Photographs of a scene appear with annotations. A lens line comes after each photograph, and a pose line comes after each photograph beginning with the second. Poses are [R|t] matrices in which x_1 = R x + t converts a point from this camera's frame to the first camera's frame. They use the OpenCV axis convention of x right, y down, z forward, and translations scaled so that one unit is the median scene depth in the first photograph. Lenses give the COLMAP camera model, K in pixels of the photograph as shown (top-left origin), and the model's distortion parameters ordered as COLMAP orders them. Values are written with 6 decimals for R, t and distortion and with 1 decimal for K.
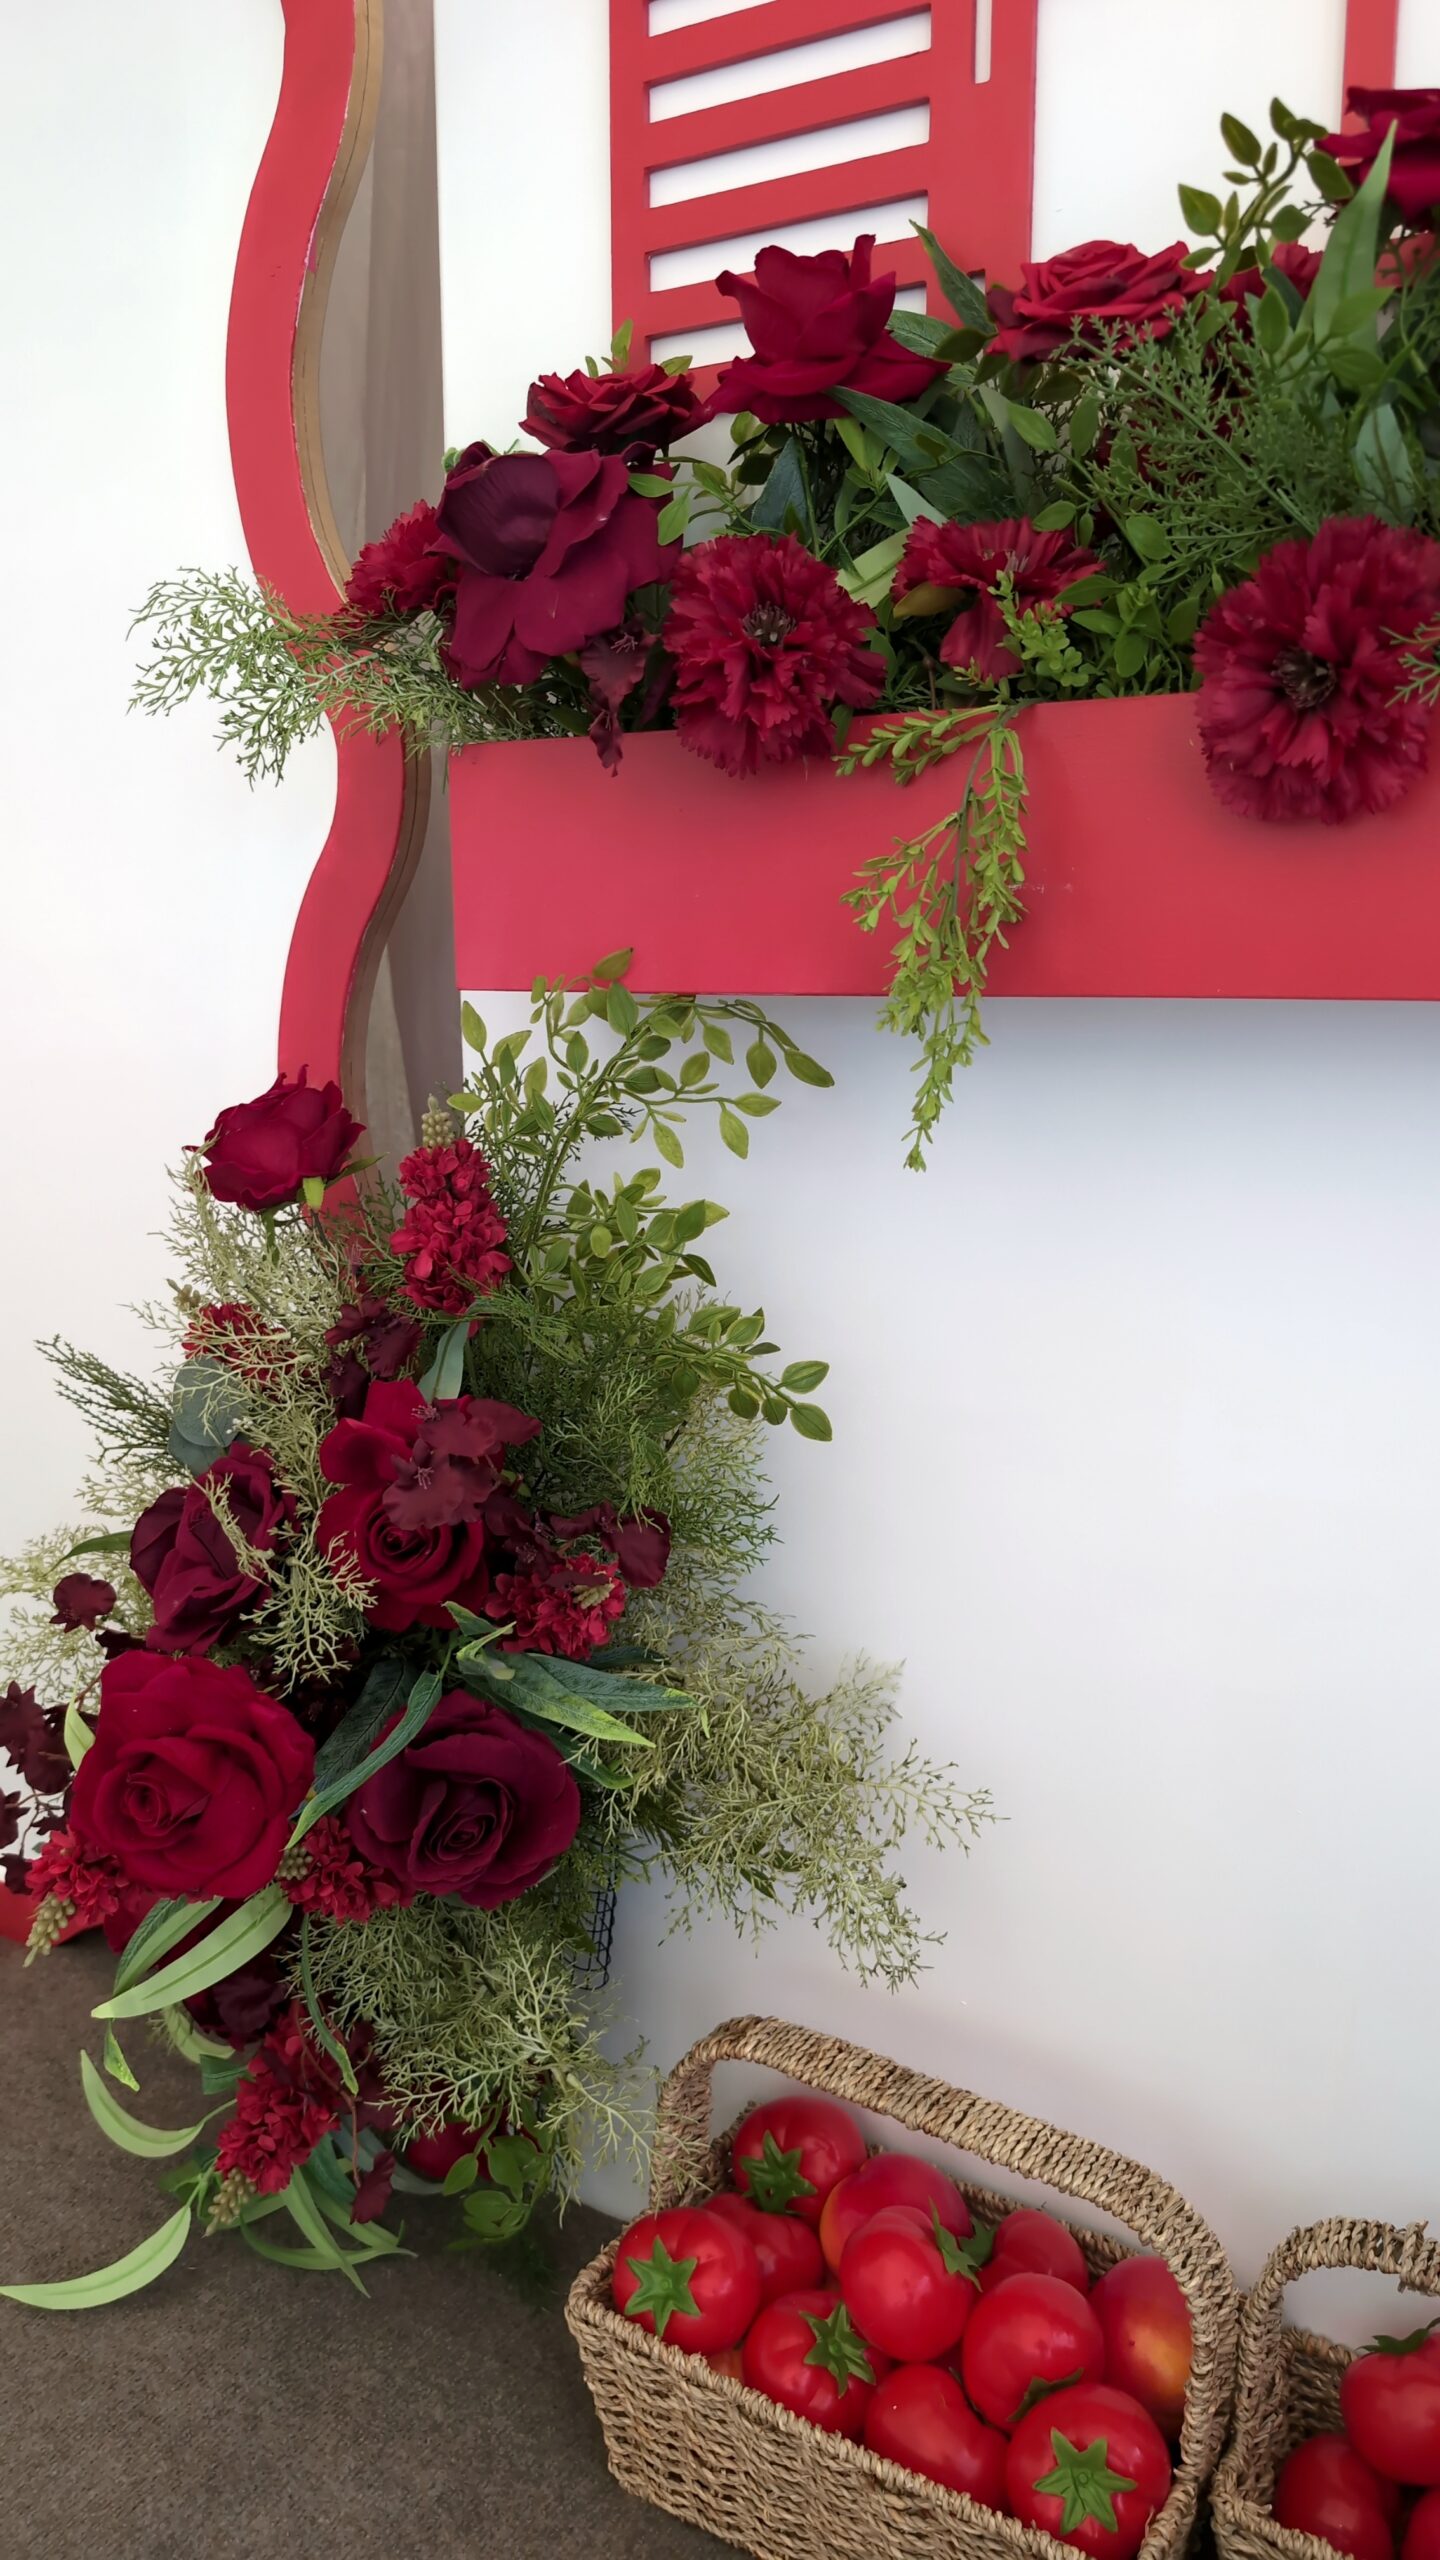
lens RADIAL K [[1931.2, 0, 679.4], [0, 1931.2, 1270.4], [0, 0, 1]] dist [0.006602, -0.031564]
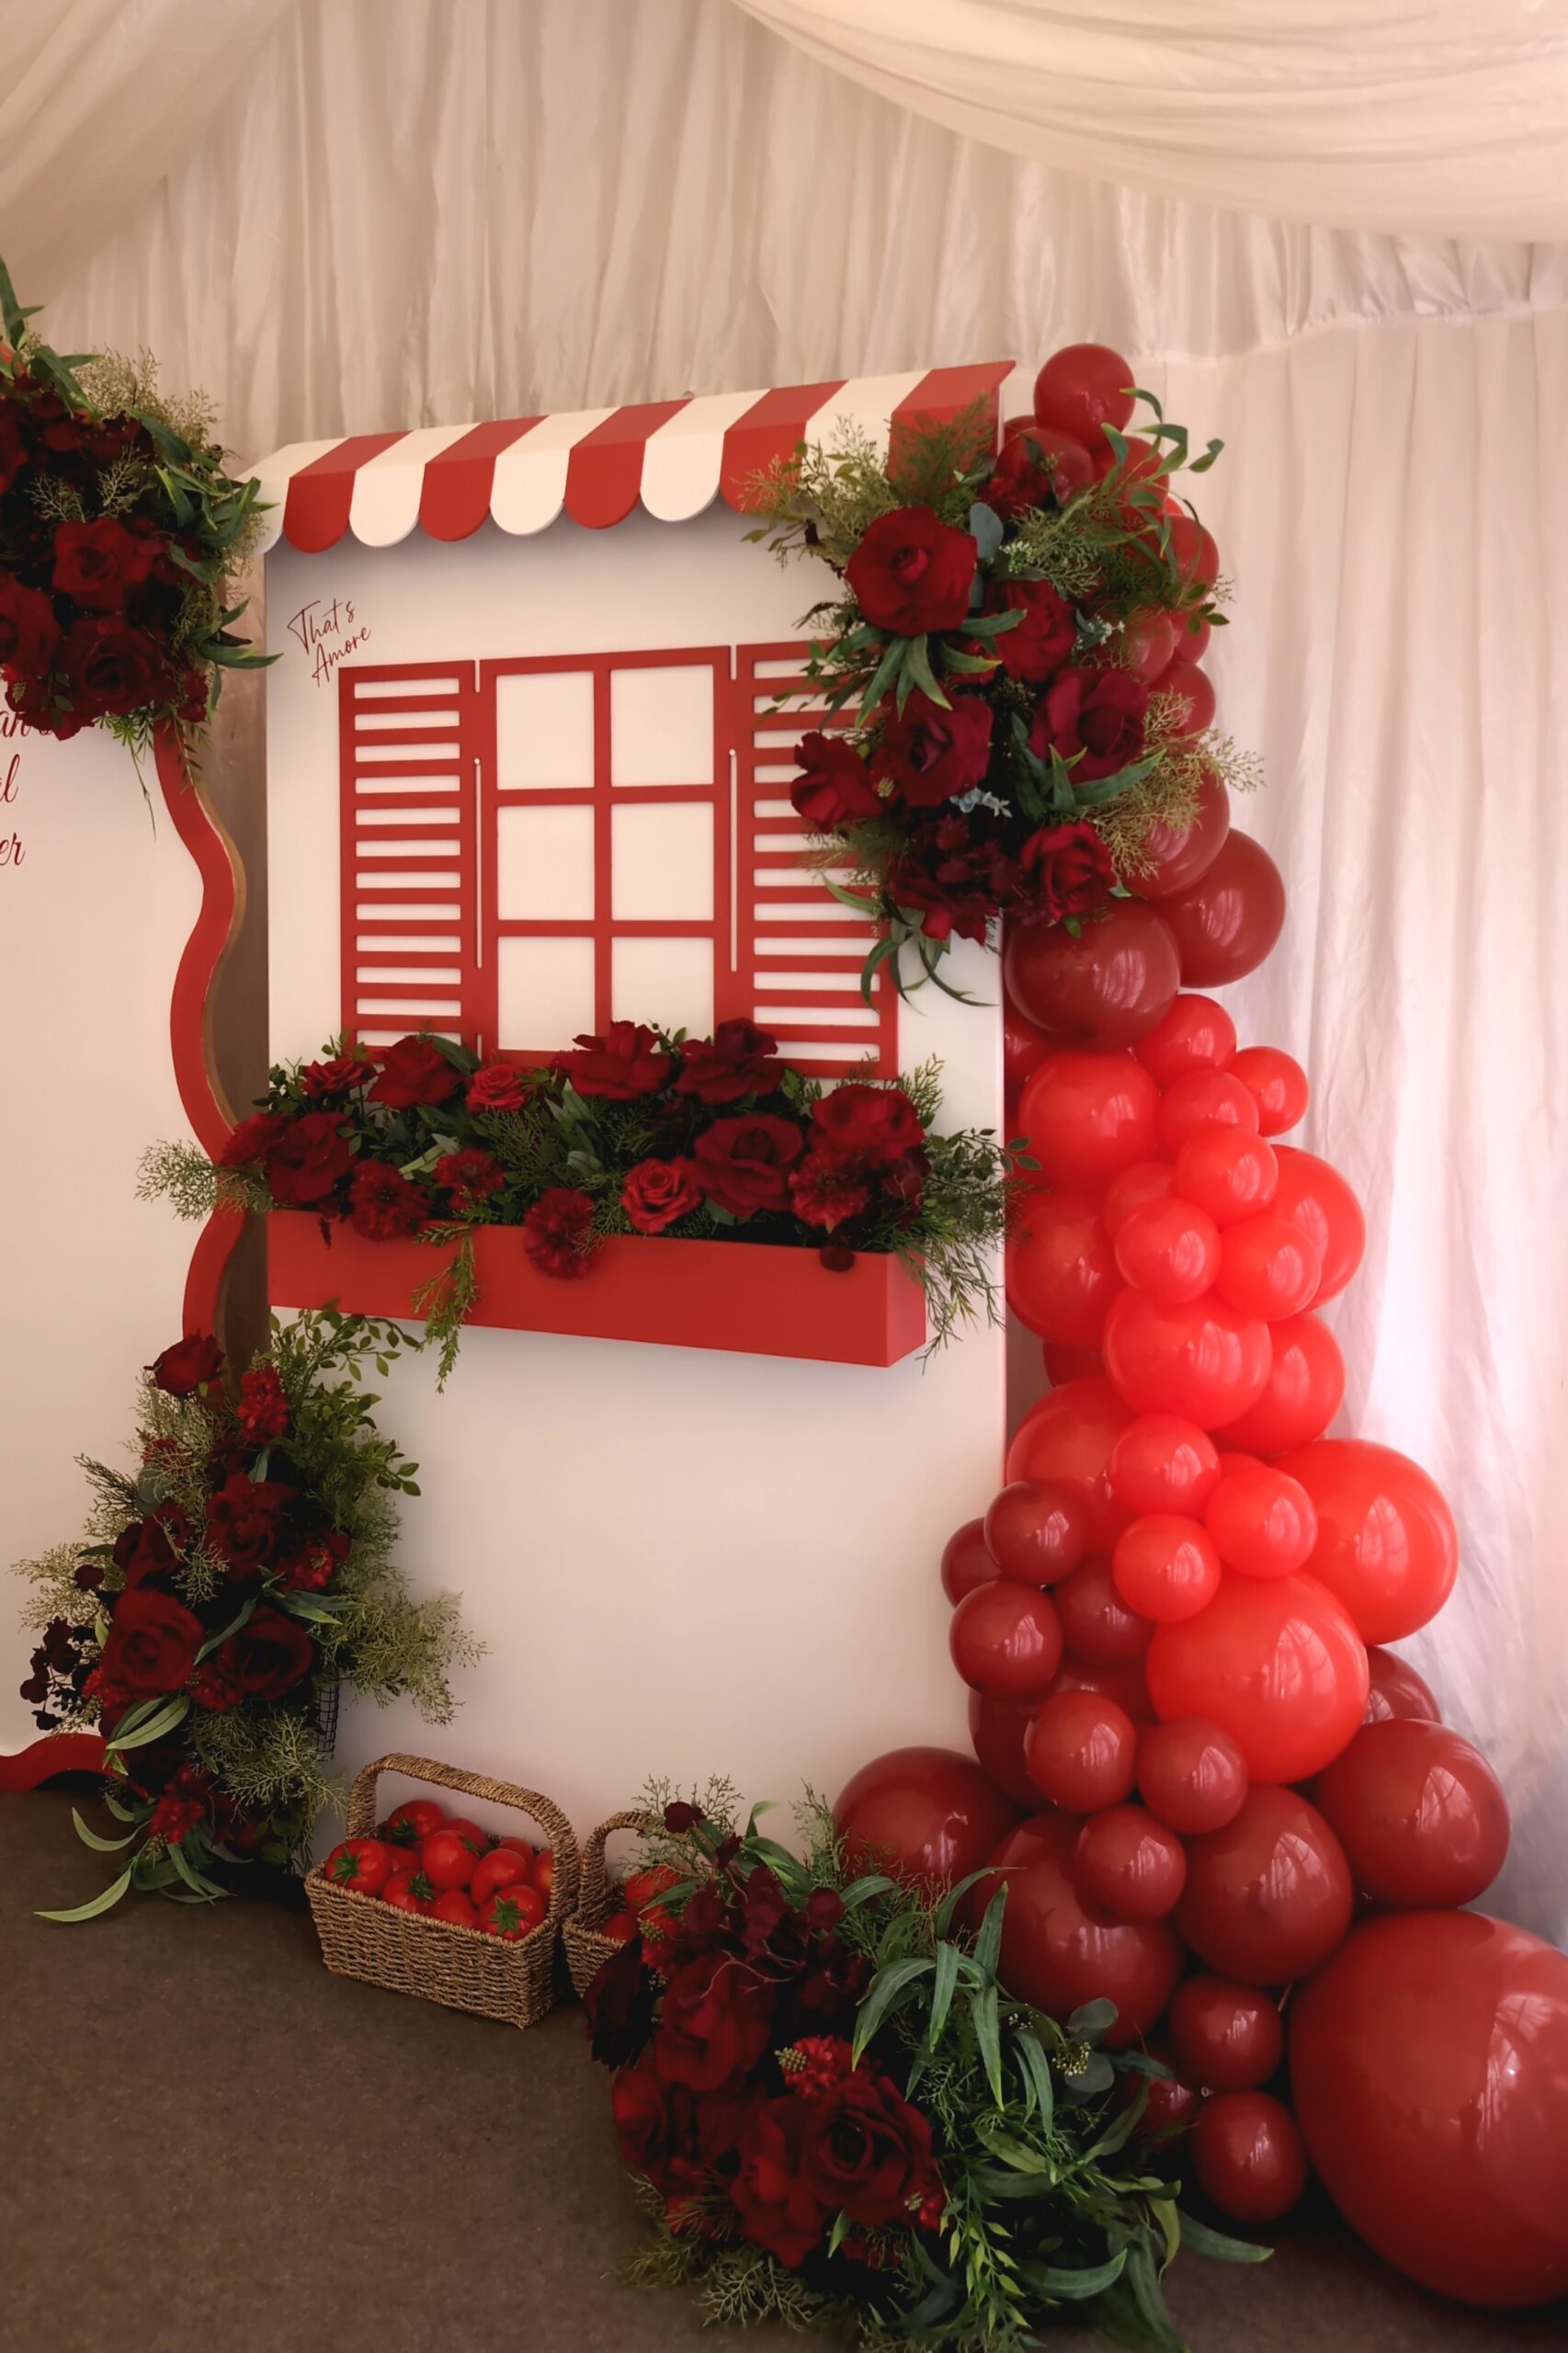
lens RADIAL K [[2103.5, 0, 774.4], [0, 2103.5, 912.6], [0, 0, 1]] dist [0.043534, -0.151736]
pose [[0.992892, 0.001762, 0.119007, 0.200471], [0.016984, 0.987560, -0.156326, -0.210813], [-0.117802, 0.157236, 0.980510, -1.753264]]
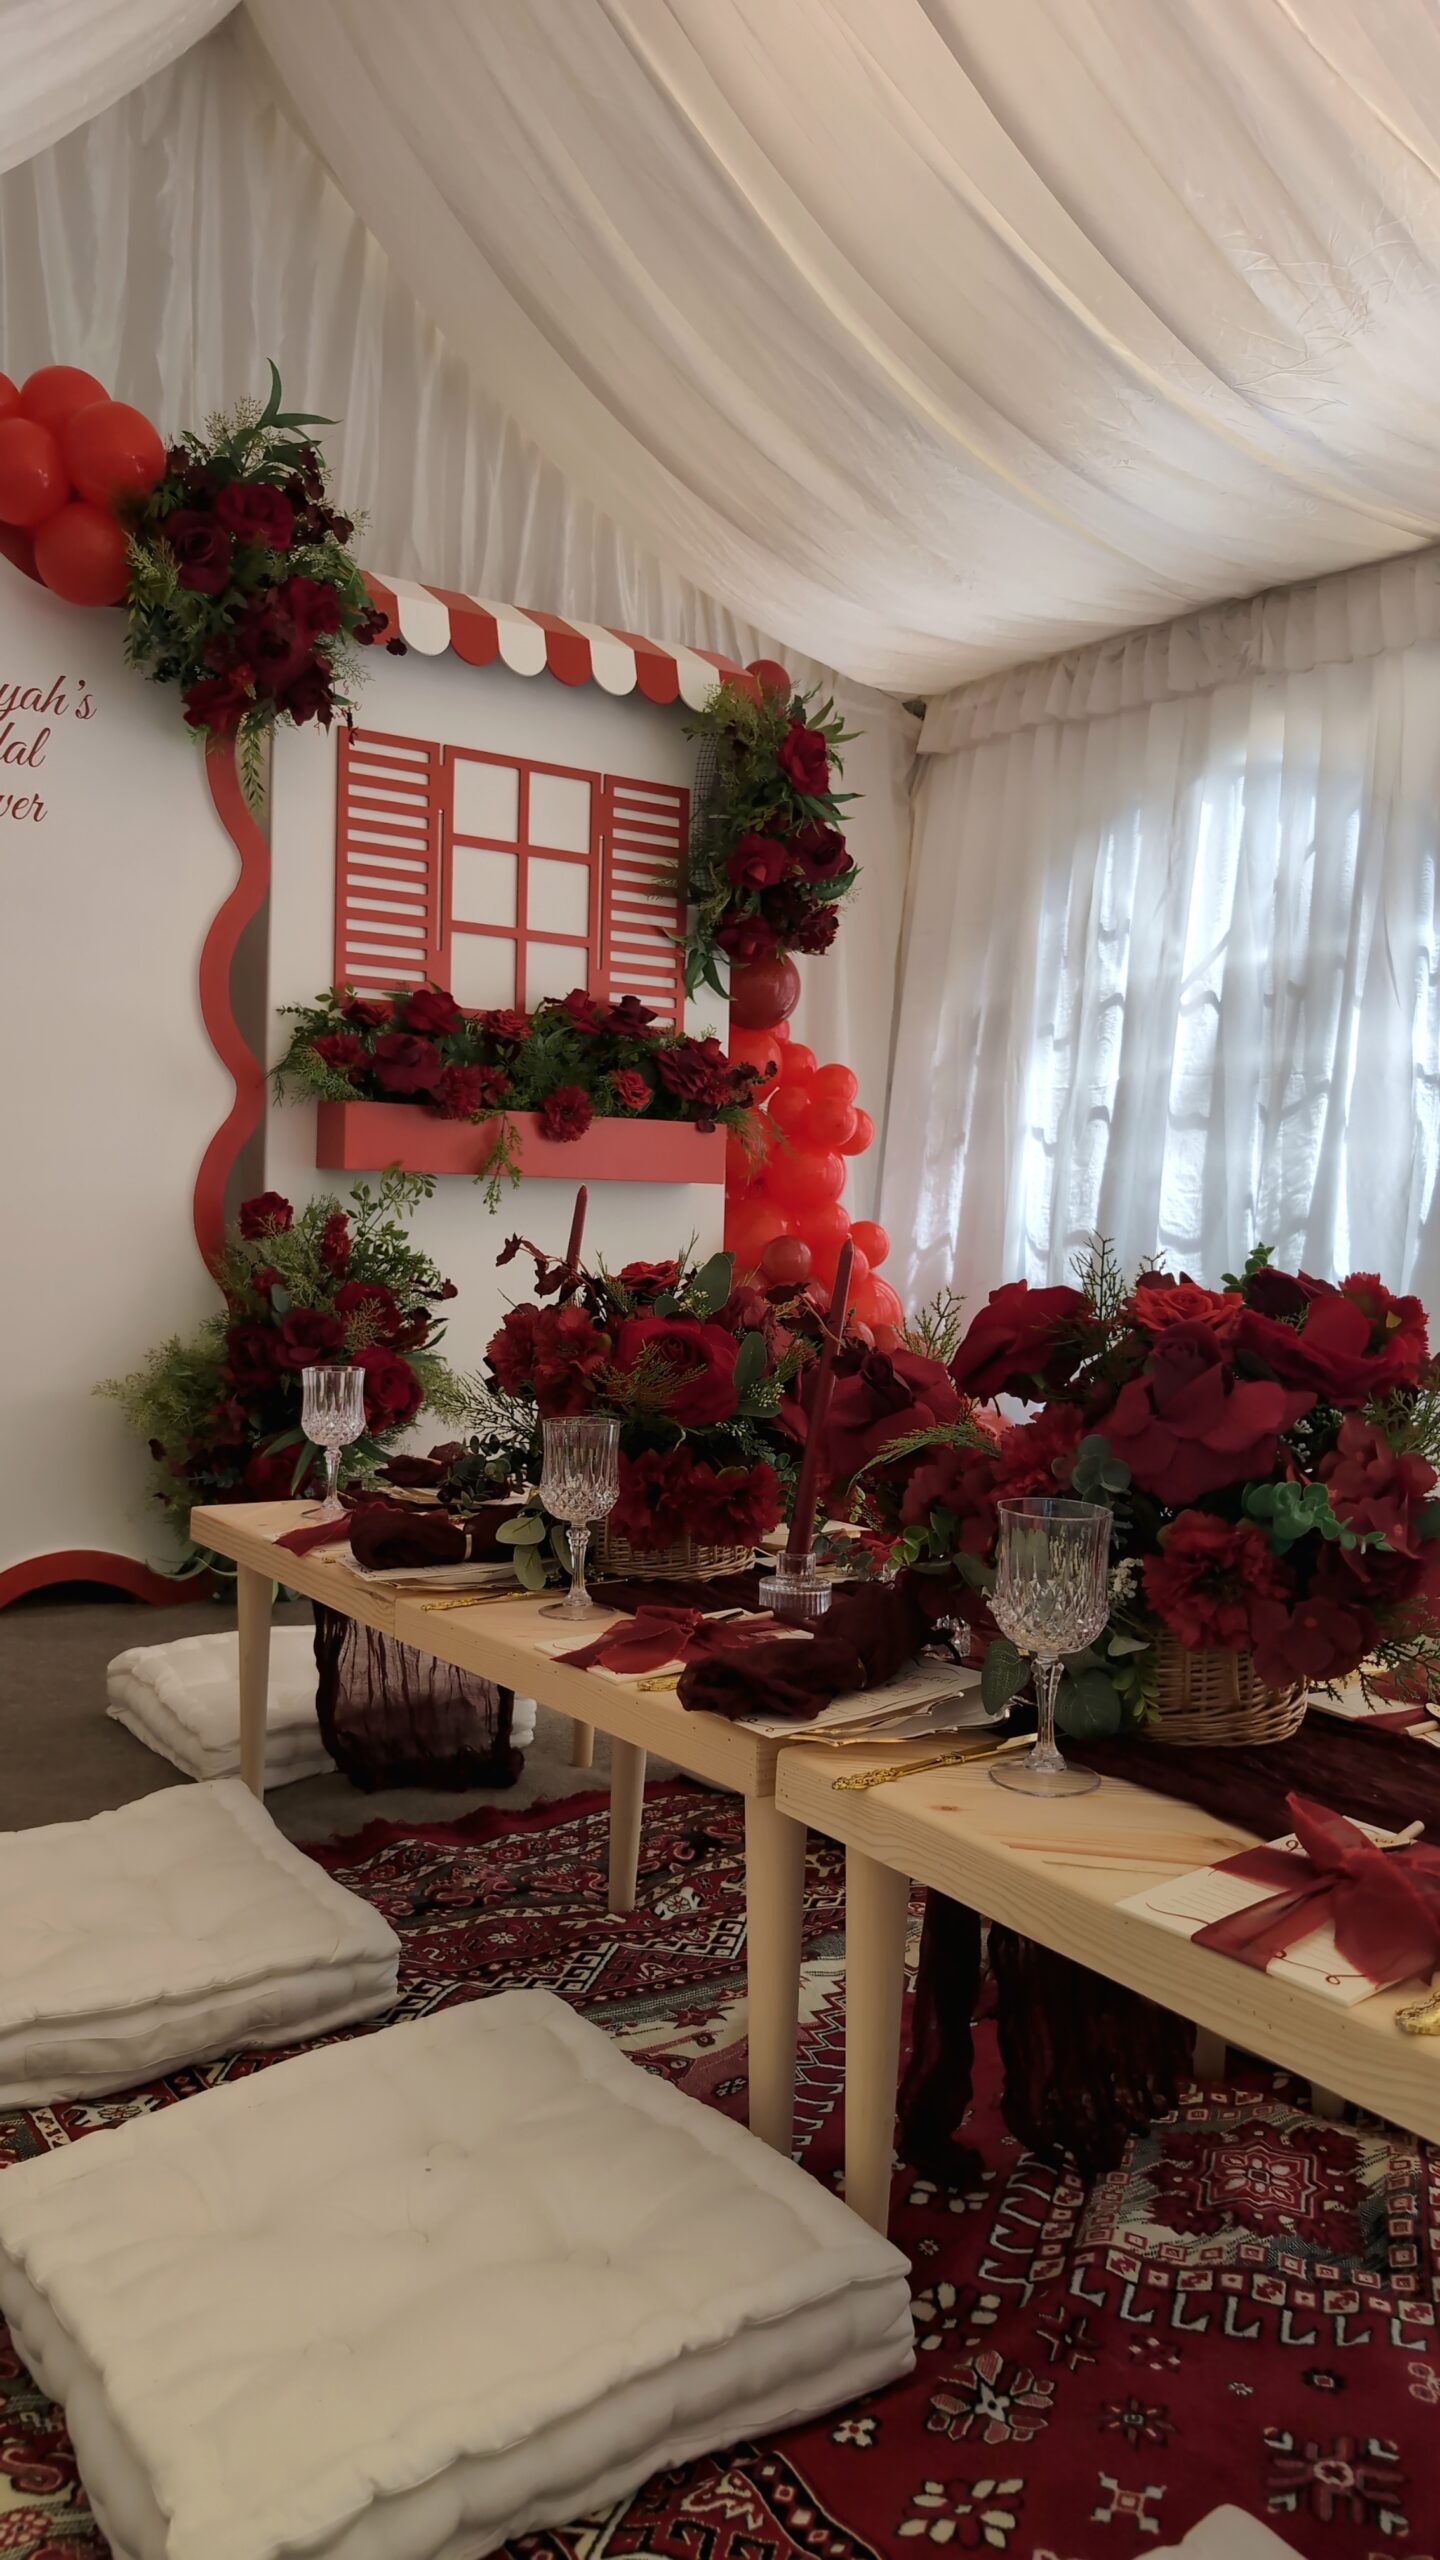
lens RADIAL K [[1931.2, 0, 679.4], [0, 1931.2, 1270.4], [0, 0, 1]] dist [0.006602, -0.031564]
pose [[0.405528, 0.004767, 0.914070, -3.002503], [0.133007, 0.989036, -0.064166, 0.329028], [-0.904354, 0.147599, 0.400448, -0.872473]]
